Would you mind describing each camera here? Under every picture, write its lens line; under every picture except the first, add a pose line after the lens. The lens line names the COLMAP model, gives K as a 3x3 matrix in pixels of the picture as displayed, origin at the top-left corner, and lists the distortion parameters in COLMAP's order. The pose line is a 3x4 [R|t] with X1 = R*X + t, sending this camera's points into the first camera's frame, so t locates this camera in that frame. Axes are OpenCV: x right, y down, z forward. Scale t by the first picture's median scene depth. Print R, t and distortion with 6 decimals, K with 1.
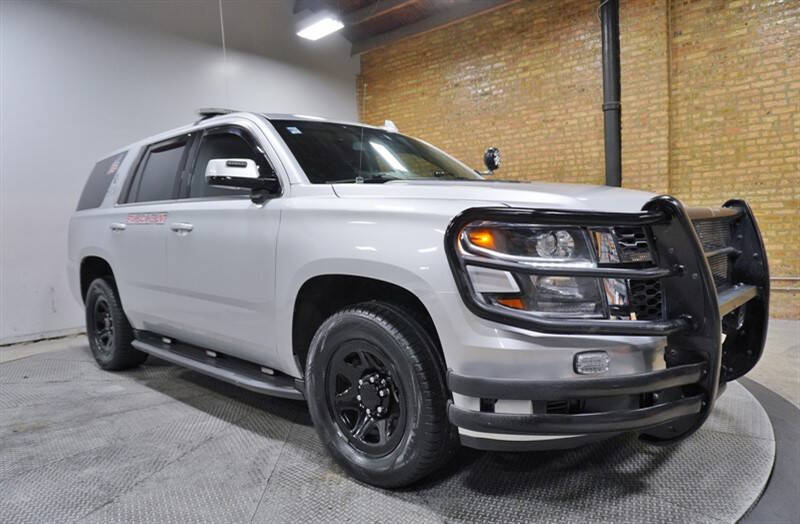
lens RADIAL K [[536.6, 0, 401.9], [0, 536.6, 263.3], [0, 0, 1]] dist [-0.037923, 0.032500]
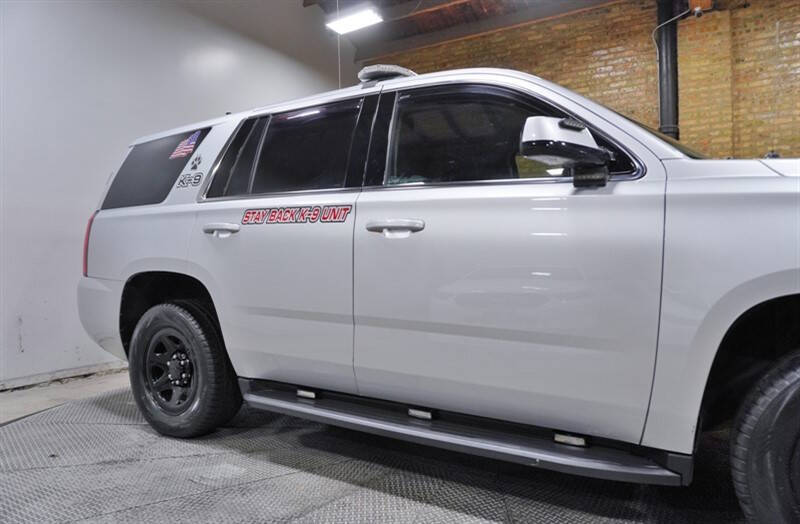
lens RADIAL K [[536.6, 0, 396.3], [0, 536.6, 265.5], [0, 0, 1]] dist [-0.037923, 0.032500]
pose [[0.978302, 0.018879, 0.206323, -0.300012], [-0.006270, 0.998081, -0.061597, 0.013518], [-0.207090, 0.058967, 0.976543, 0.188445]]
